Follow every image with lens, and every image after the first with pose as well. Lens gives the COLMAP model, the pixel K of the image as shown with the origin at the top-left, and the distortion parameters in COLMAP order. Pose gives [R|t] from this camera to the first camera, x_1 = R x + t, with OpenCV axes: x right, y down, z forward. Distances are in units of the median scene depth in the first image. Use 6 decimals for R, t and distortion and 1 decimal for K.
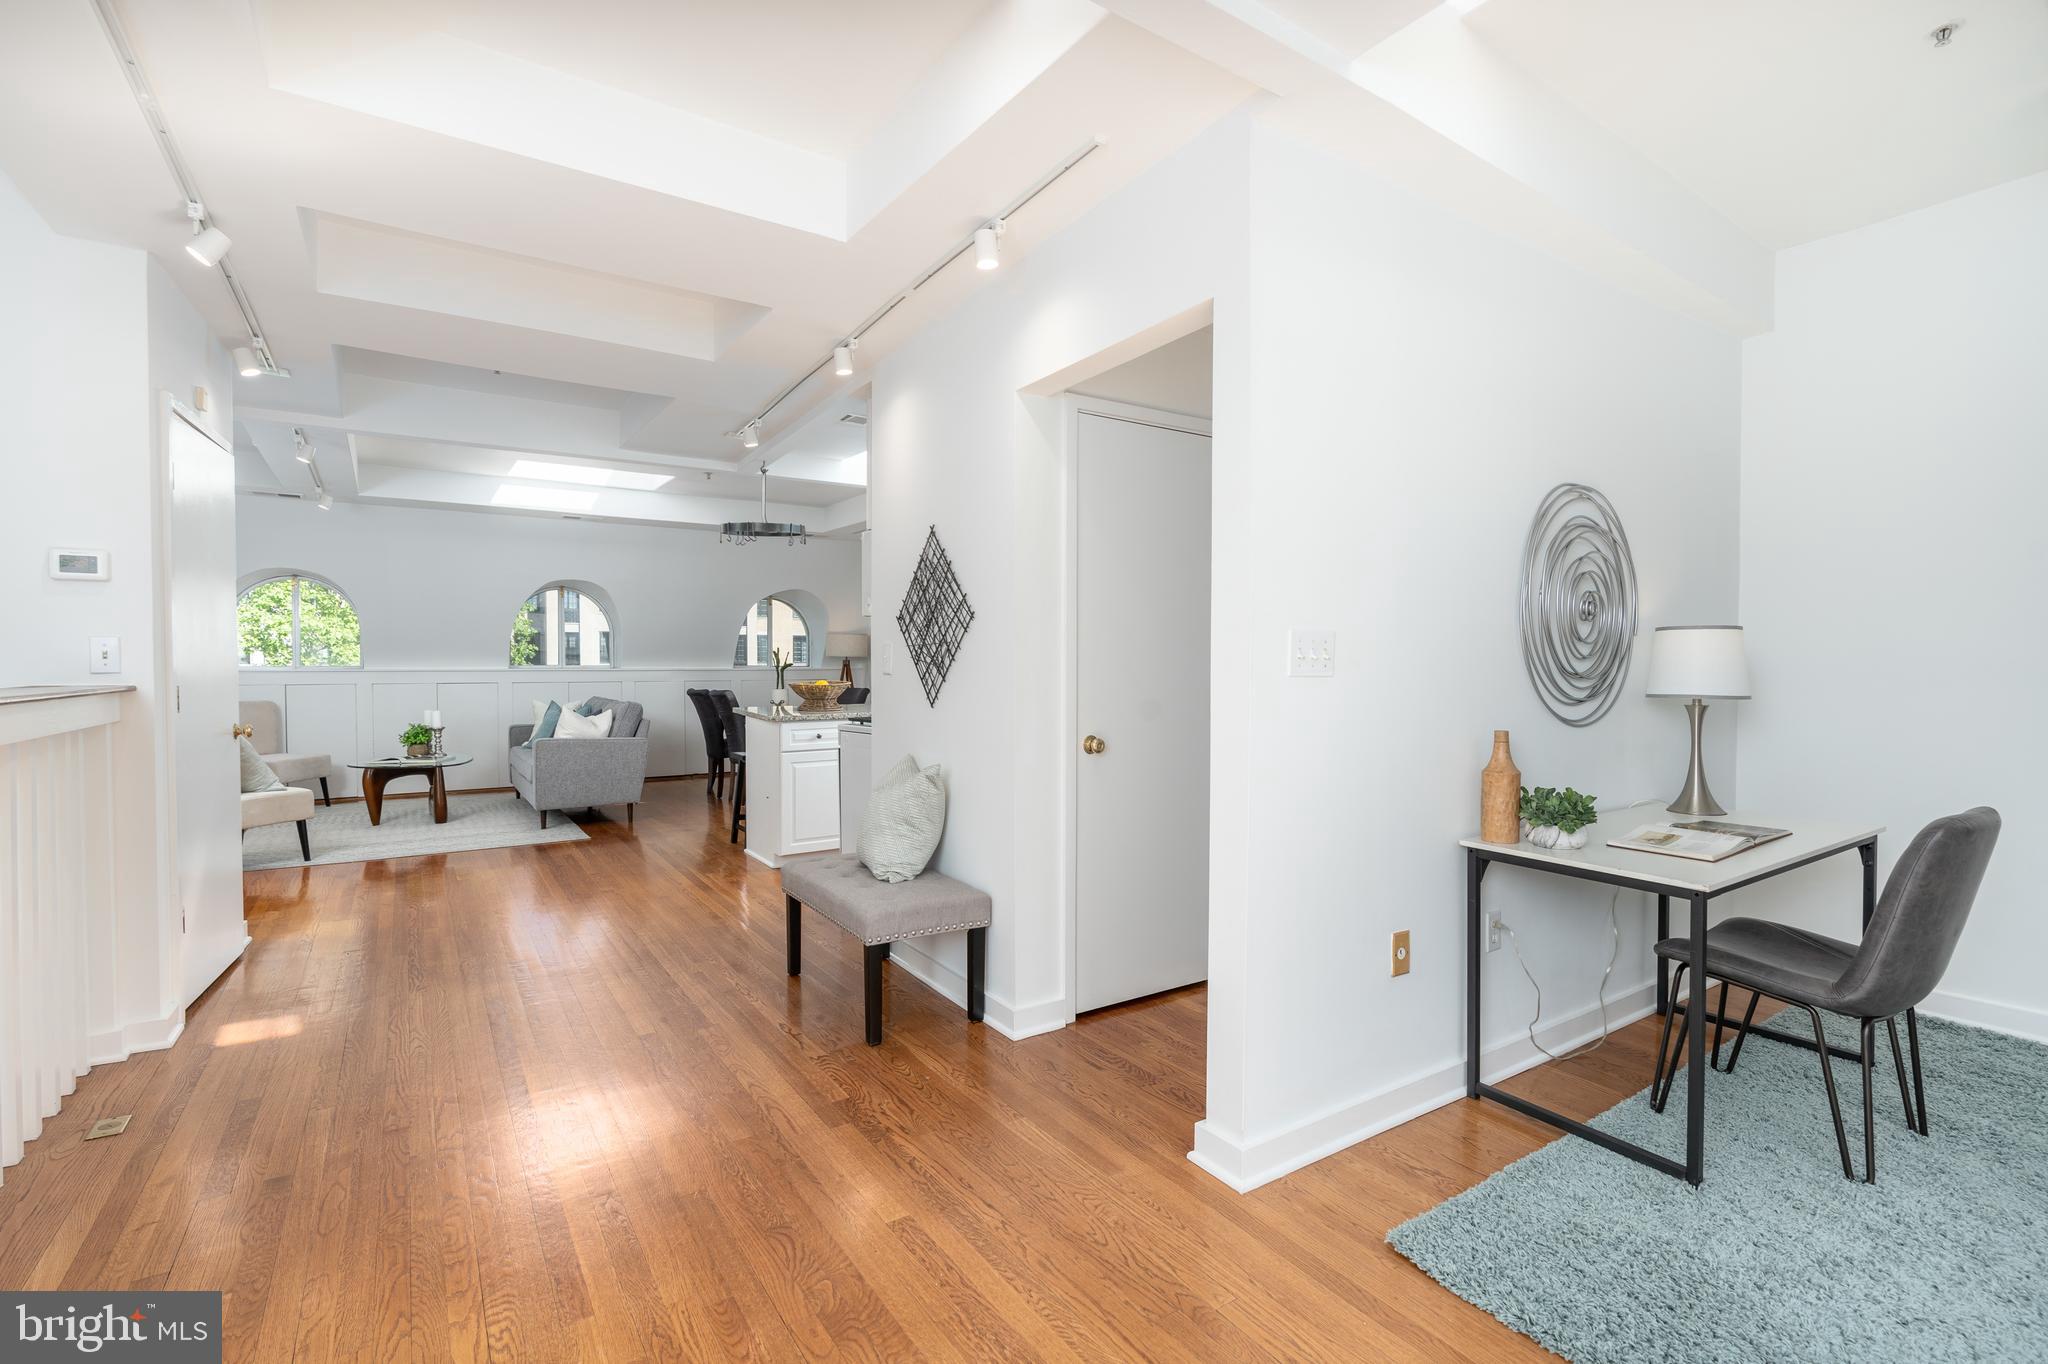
lens RADIAL K [[953.9, 0, 1025.9], [0, 953.9, 682.2], [0, 0, 1]] dist [-0.014241, 0.006132]
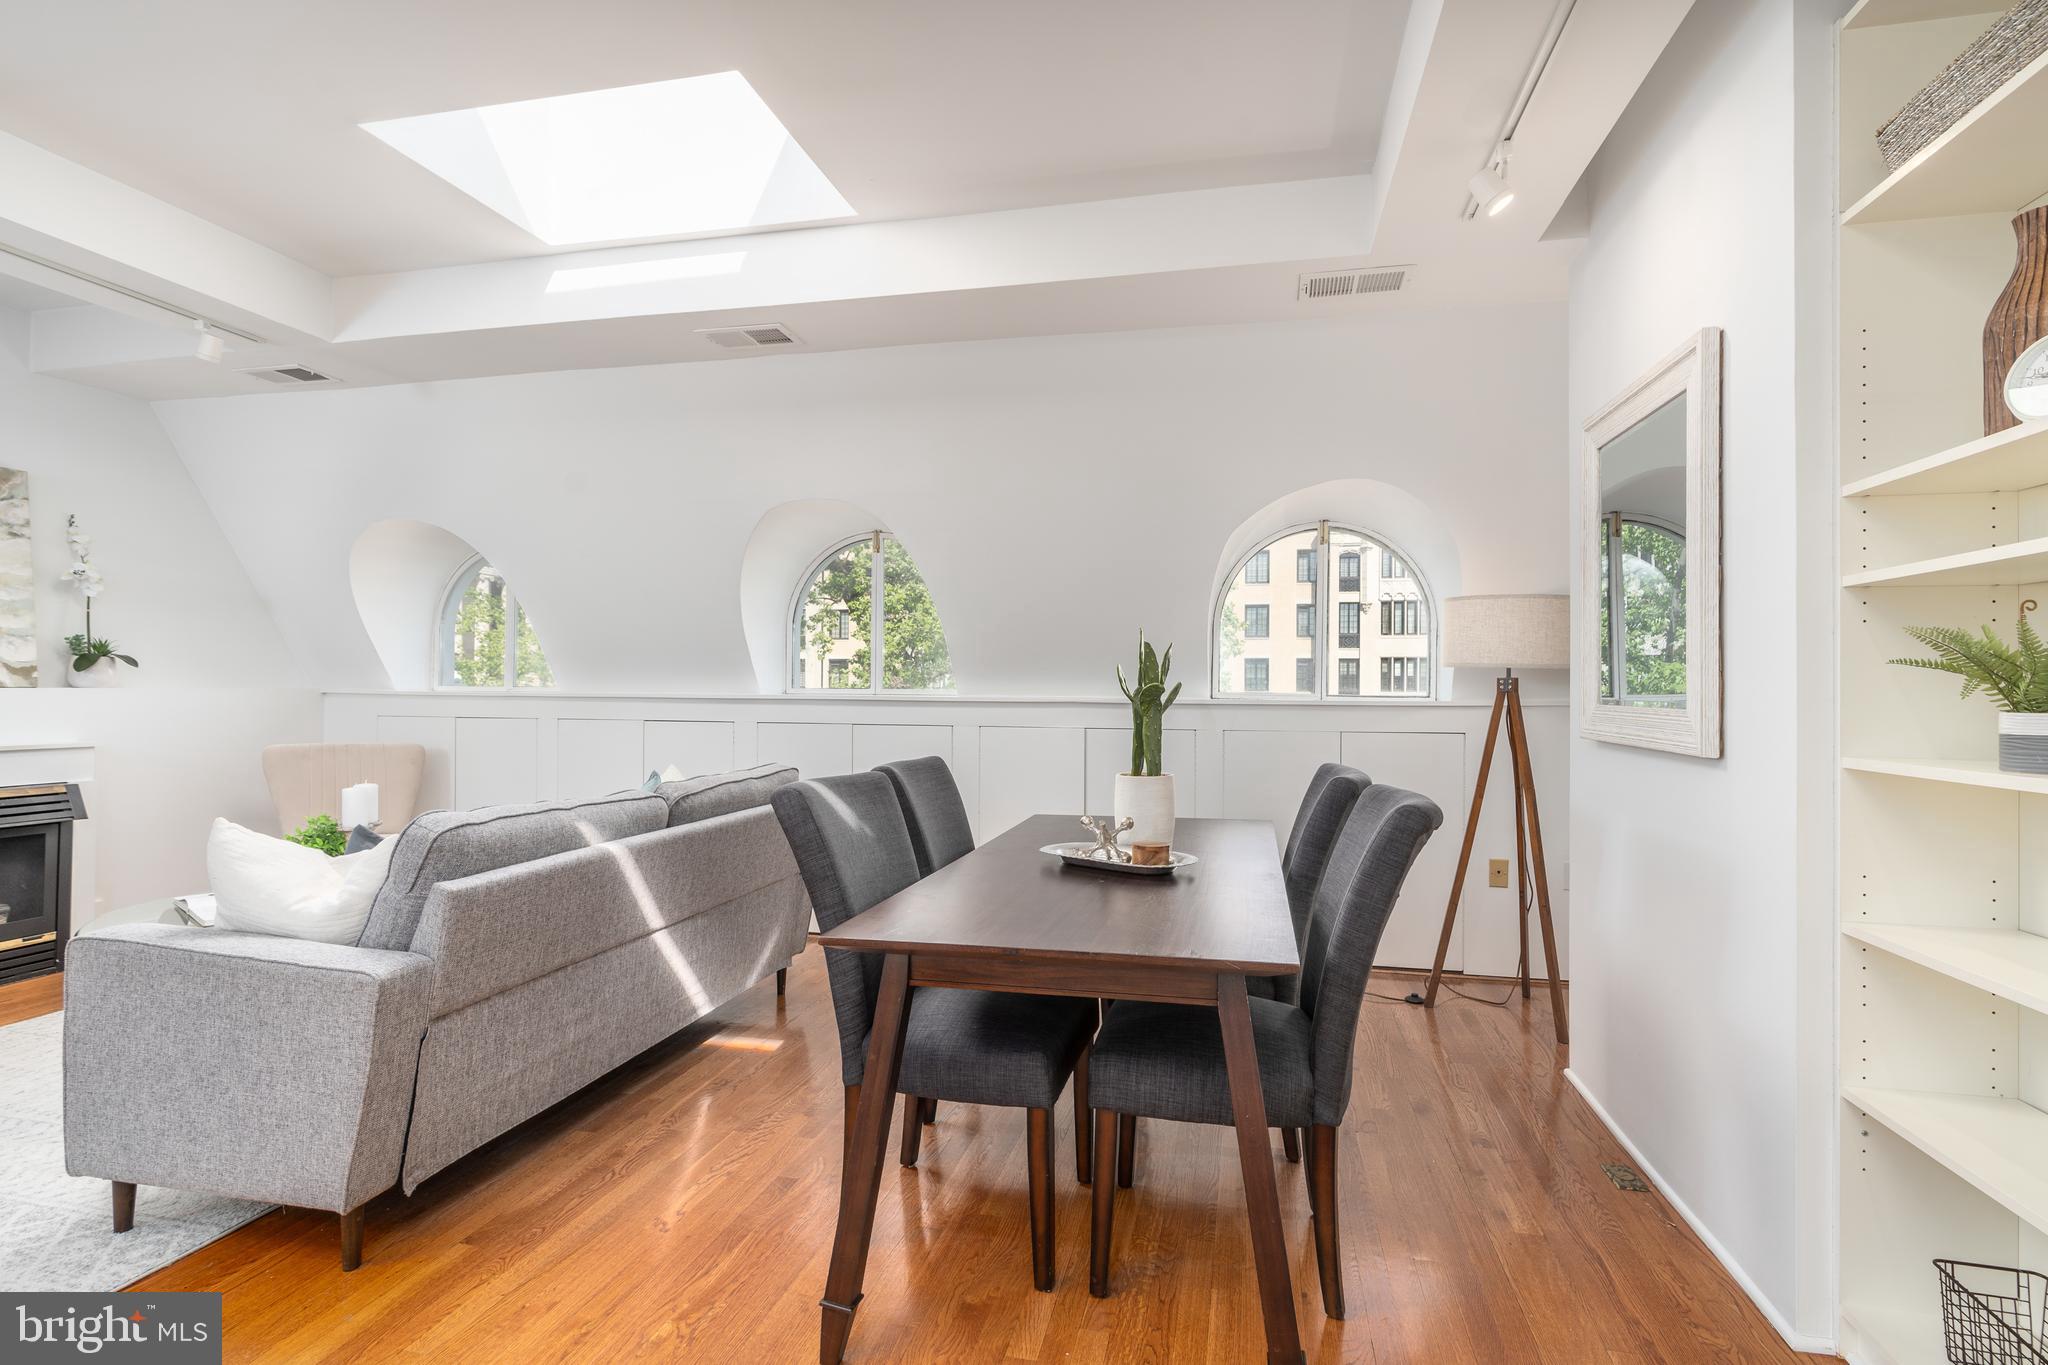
lens RADIAL K [[953.9, 0, 1035.3], [0, 953.9, 679.4], [0, 0, 1]] dist [-0.014241, 0.006132]
pose [[0.684752, -0.007140, -0.728741, -0.081988], [-0.016938, 0.999526, -0.025710, -0.018648], [0.728579, 0.029948, 0.684307, 1.014679]]
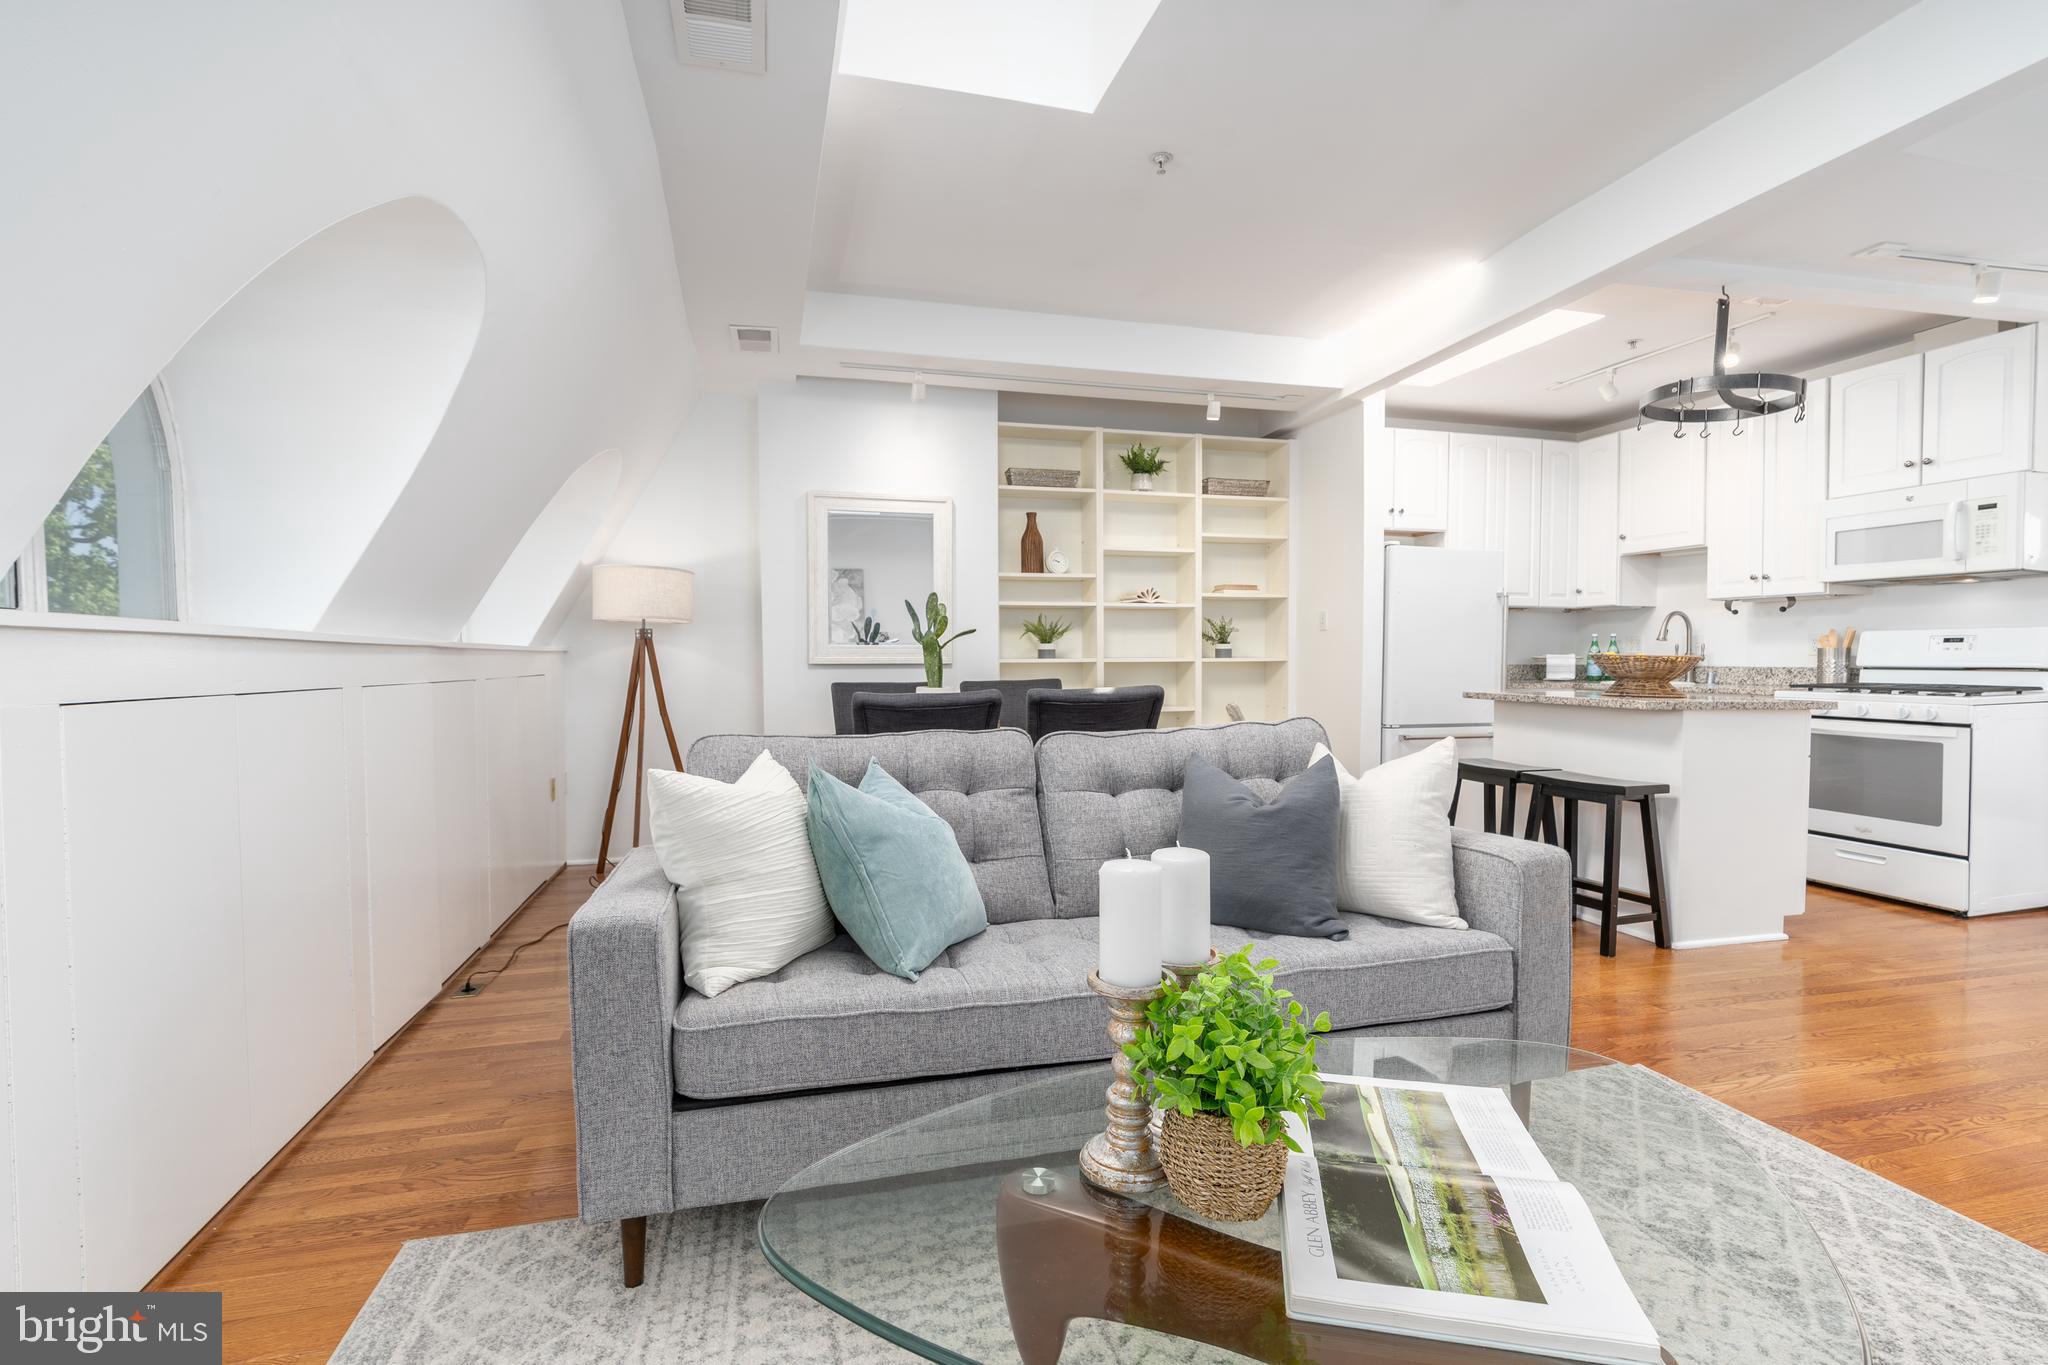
lens RADIAL K [[953.9, 0, 989.3], [0, 953.9, 684.1], [0, 0, 1]] dist [-0.014241, 0.006132]
pose [[0.330979, -0.025967, 0.943281, -0.869662], [0.026902, 0.999475, 0.018074, -0.001613], [-0.943254, 0.019394, 0.331504, 1.083166]]
